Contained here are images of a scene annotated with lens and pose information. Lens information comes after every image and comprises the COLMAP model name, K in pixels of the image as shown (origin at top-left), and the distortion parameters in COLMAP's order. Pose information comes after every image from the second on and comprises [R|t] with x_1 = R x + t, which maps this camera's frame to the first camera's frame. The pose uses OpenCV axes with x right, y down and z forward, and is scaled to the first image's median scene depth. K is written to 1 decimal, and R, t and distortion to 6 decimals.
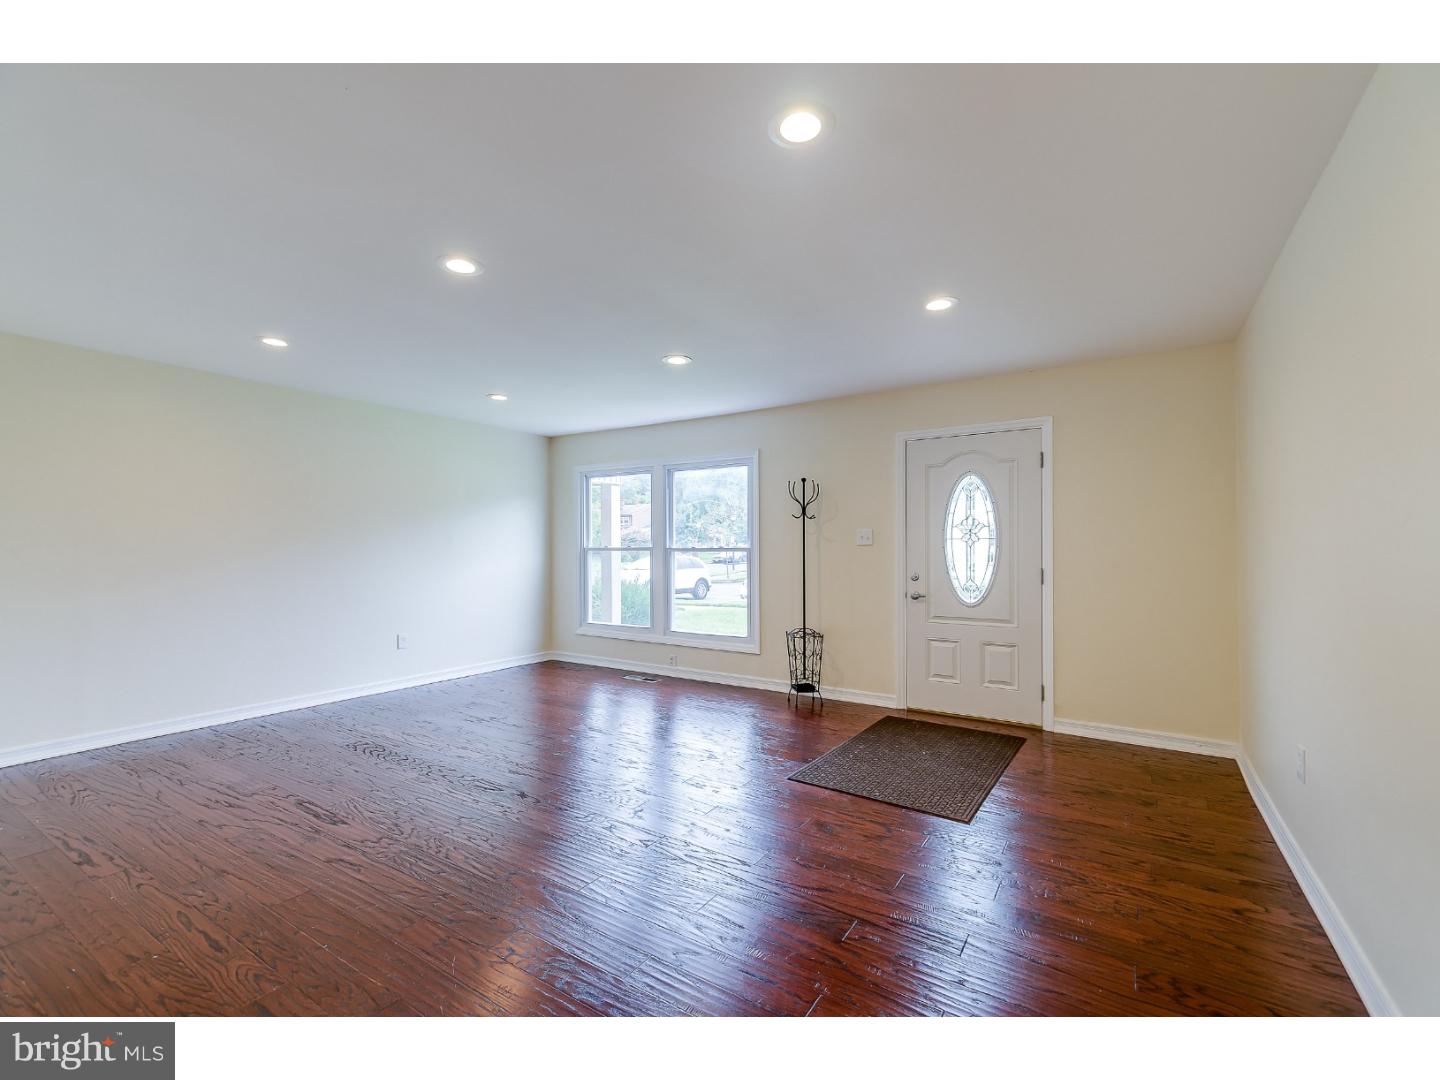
lens RADIAL K [[634.8, 0, 722.9], [0, 634.8, 546.8], [0, 0, 1]] dist [0.026223, -0.000028]
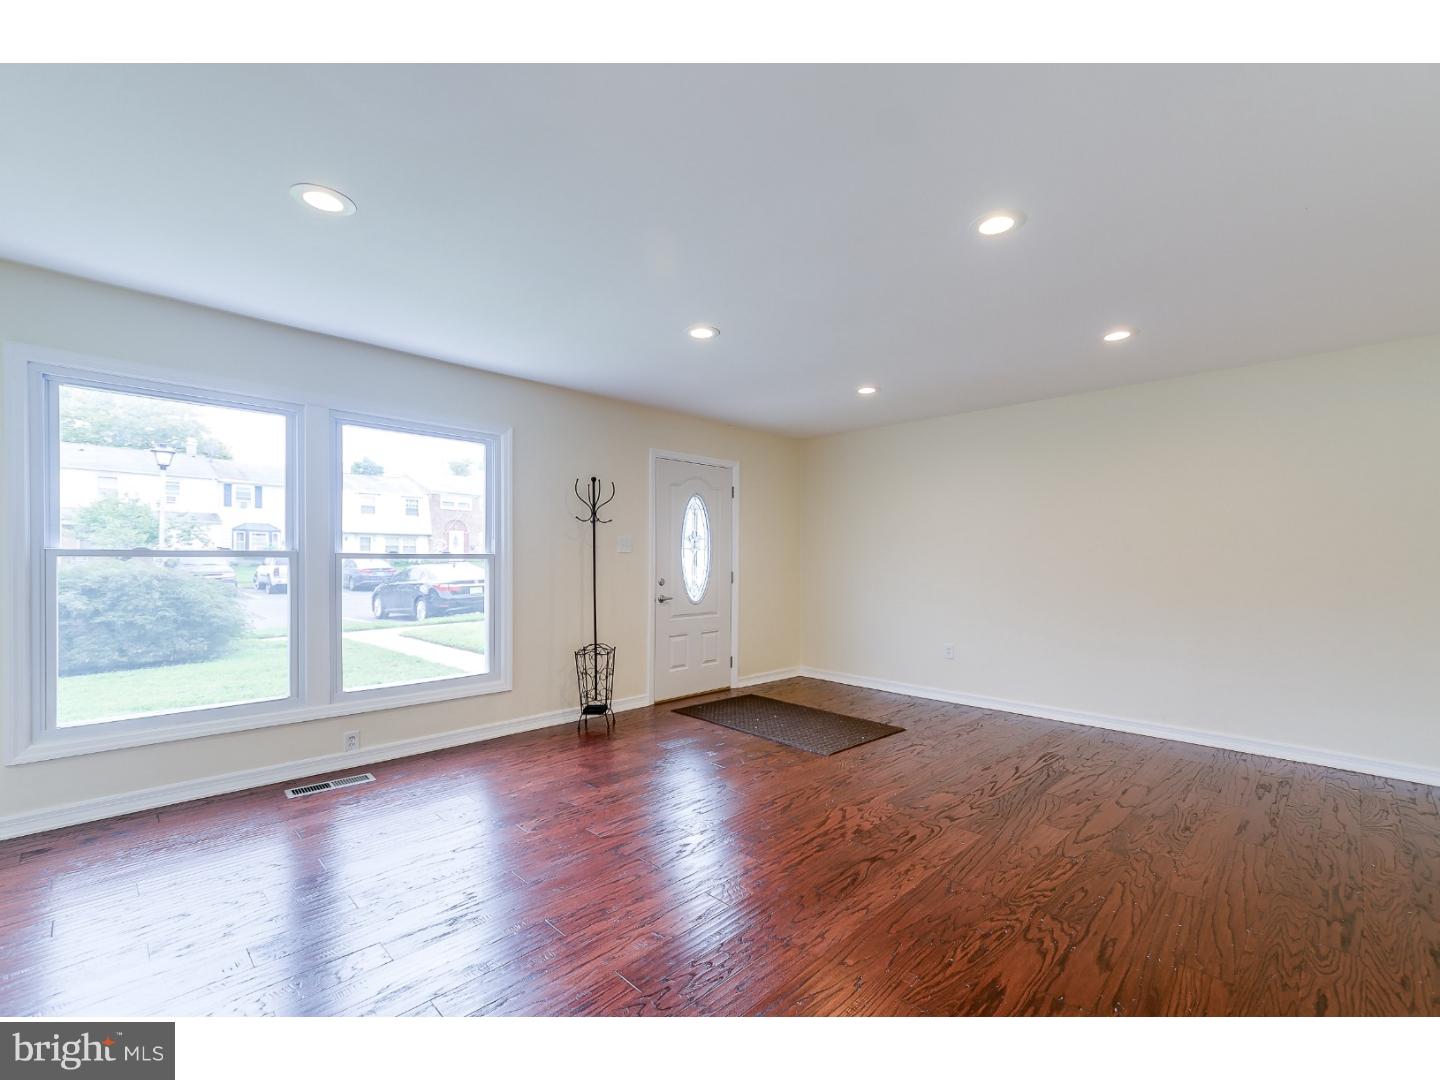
lens RADIAL K [[634.8, 0, 722.9], [0, 634.8, 546.8], [0, 0, 1]] dist [0.026223, -0.000028]
pose [[0.203282, 0.014513, 0.979013, -0.730095], [-0.014034, 0.999831, -0.011908, -0.001766], [-0.979020, -0.011318, 0.203451, 0.644279]]
